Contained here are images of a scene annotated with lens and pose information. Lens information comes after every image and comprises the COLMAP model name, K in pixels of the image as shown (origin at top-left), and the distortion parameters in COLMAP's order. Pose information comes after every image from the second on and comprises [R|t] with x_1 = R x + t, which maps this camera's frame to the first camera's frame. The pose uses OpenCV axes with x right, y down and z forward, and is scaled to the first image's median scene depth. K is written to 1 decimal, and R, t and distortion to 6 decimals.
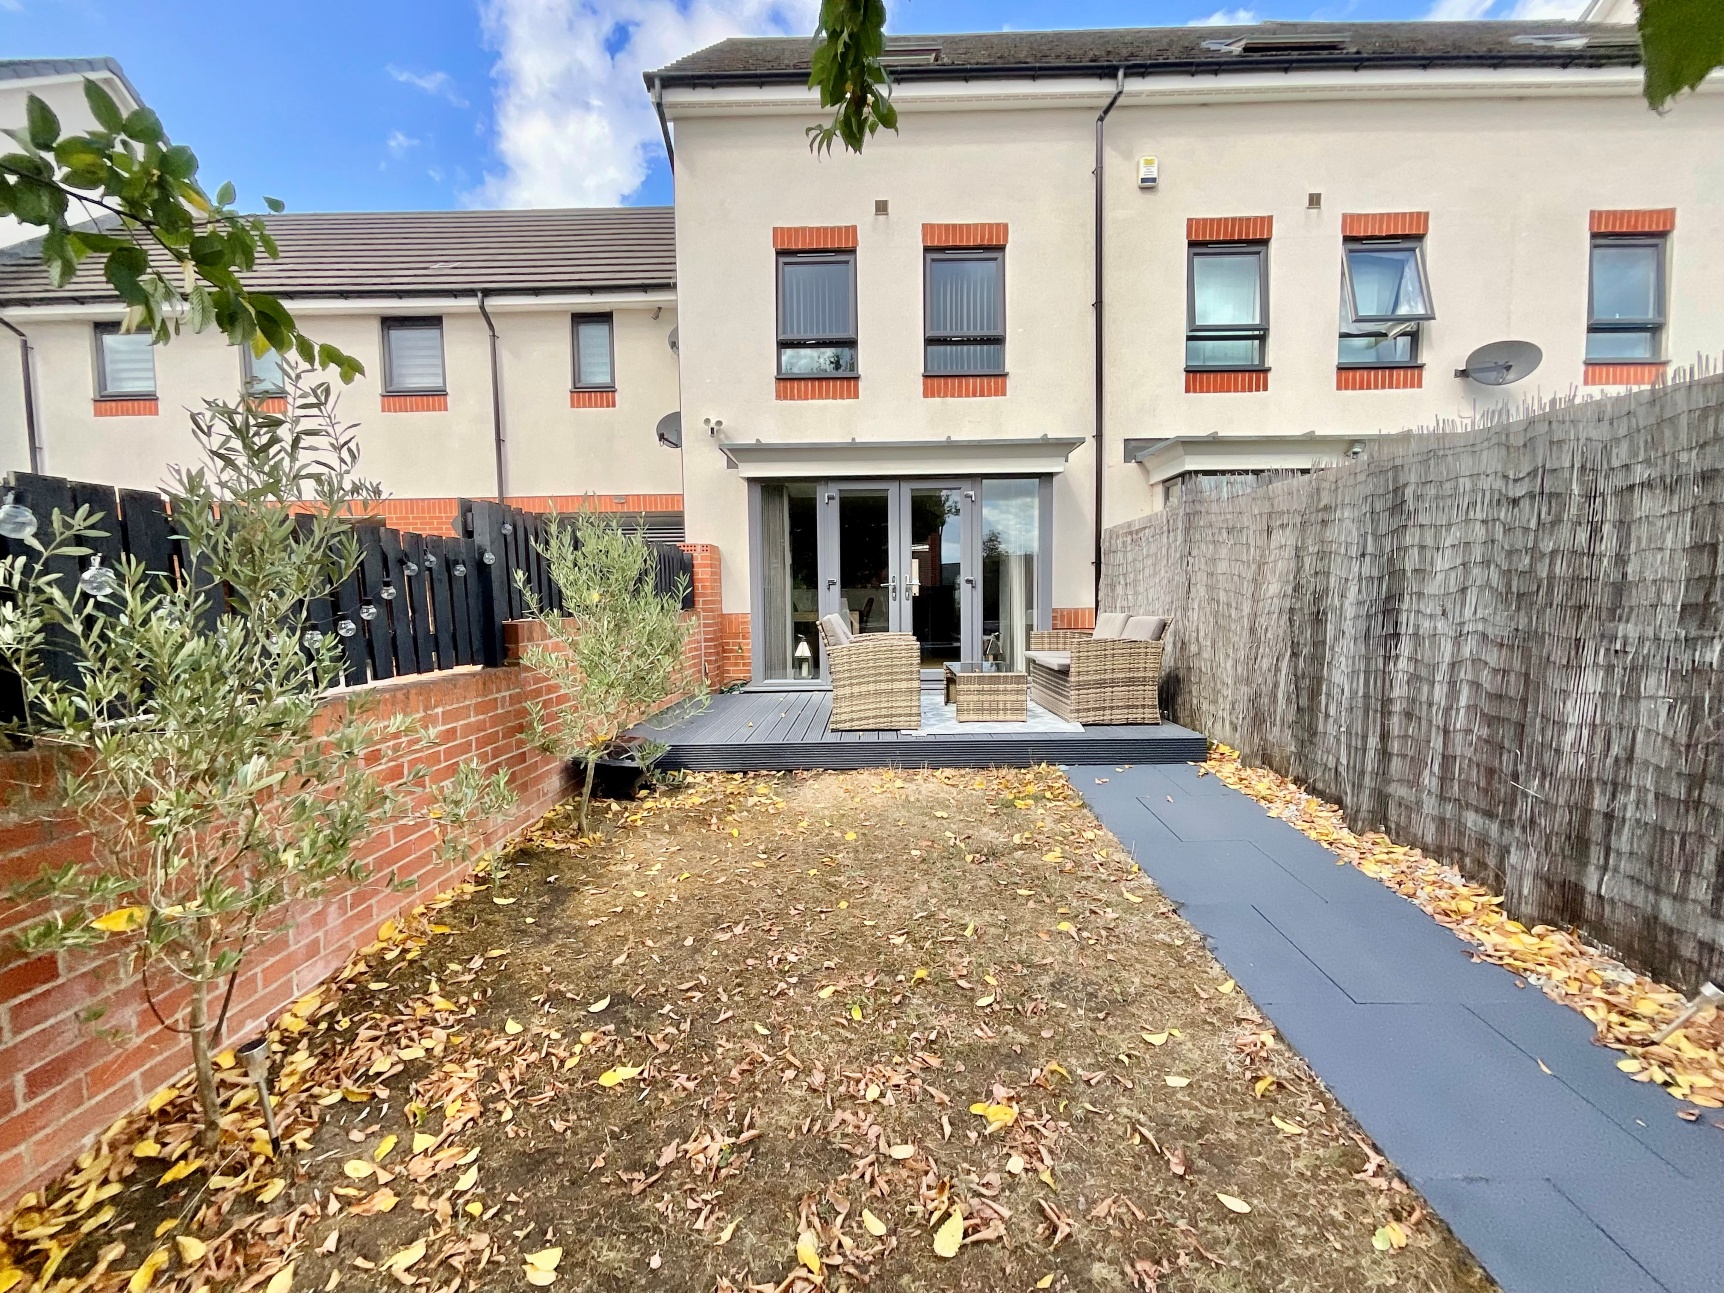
lens RADIAL K [[699.2, 0, 857.6], [0, 699.2, 651.6], [0, 0, 1]] dist [-0.014634, 0.012092]
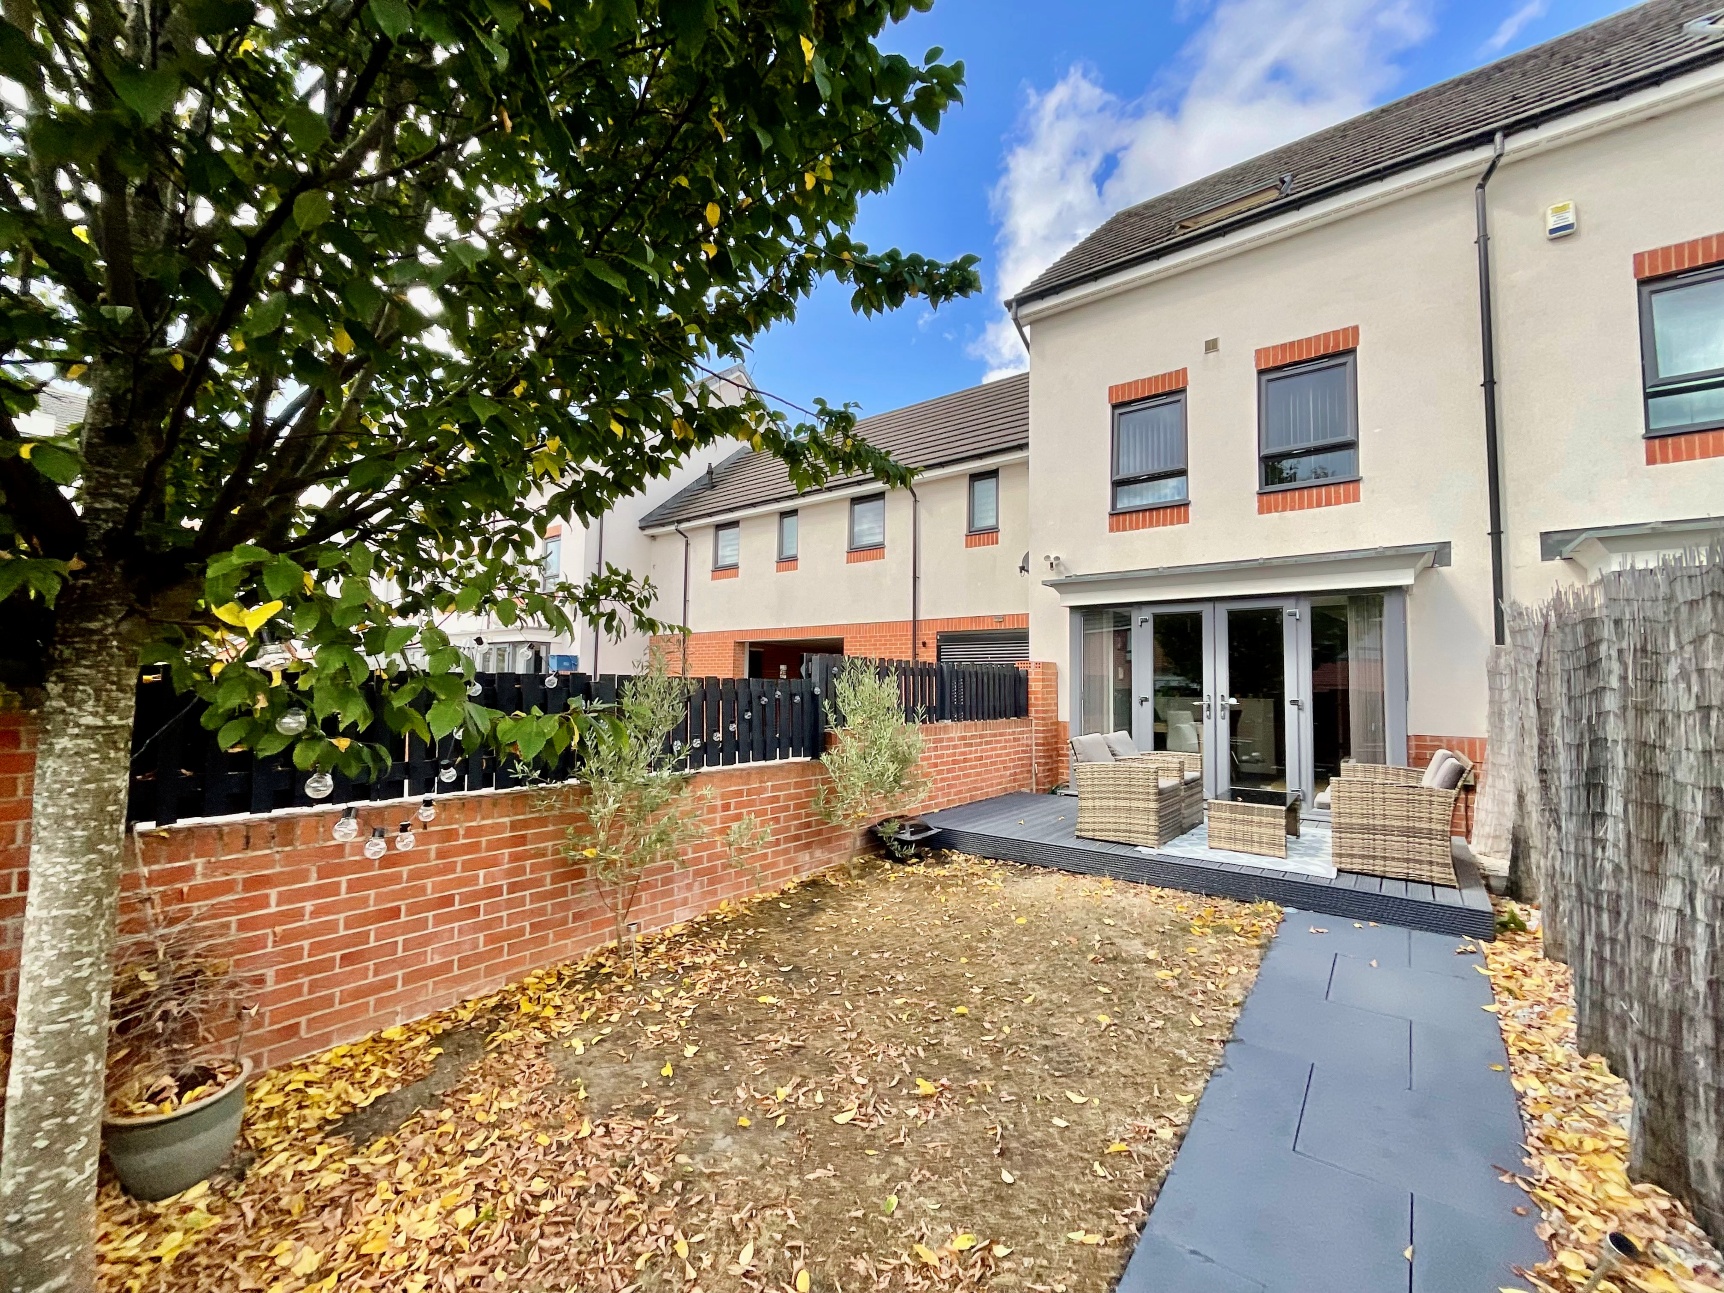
lens RADIAL K [[699.2, 0, 857.6], [0, 699.2, 651.6], [0, 0, 1]] dist [-0.014634, 0.012092]
pose [[0.796000, -0.007527, -0.605249, 0.400946], [-0.067840, 0.992513, -0.101564, -0.051853], [0.601482, 0.121905, 0.789530, -0.171084]]
